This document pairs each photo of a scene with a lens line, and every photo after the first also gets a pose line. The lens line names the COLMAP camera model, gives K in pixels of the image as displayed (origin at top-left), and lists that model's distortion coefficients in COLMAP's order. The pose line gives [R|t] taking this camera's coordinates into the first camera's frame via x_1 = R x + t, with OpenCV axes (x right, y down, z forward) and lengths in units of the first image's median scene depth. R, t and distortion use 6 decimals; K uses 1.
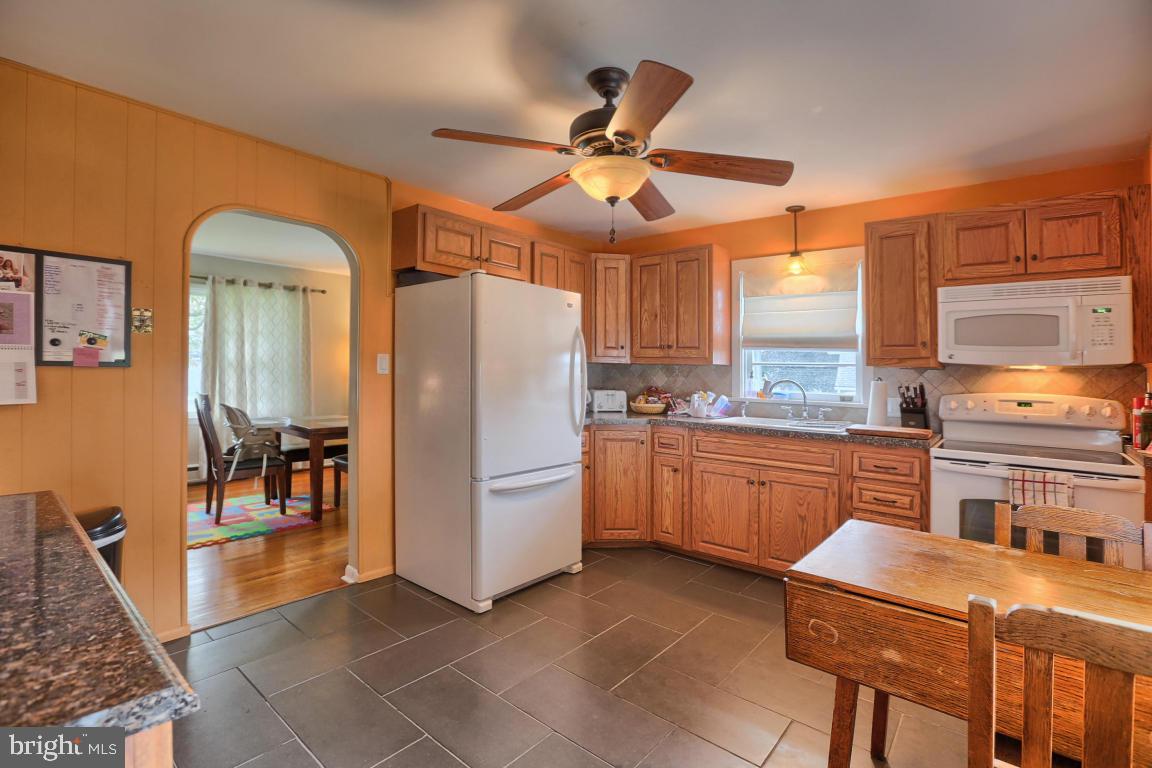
lens RADIAL K [[521.2, 0, 595.2], [0, 521.2, 384.6], [0, 0, 1]] dist [-0.053446, 0.015427]
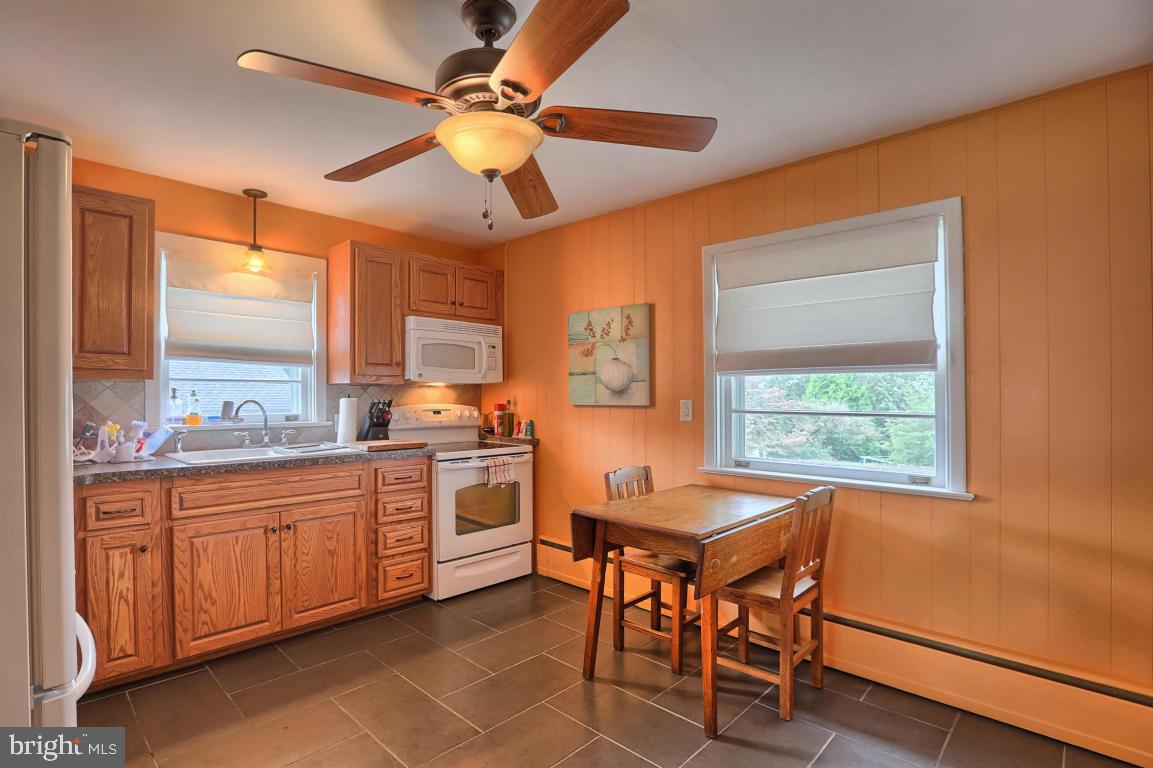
lens RADIAL K [[542.0, 0, 561.8], [0, 542.0, 387.4], [0, 0, 1]] dist [-0.050982, 0.019374]
pose [[0.126319, -0.010101, 0.991938, -0.465610], [0.022645, 0.999717, 0.007297, -0.027063], [-0.991731, 0.021541, 0.126512, 0.465853]]
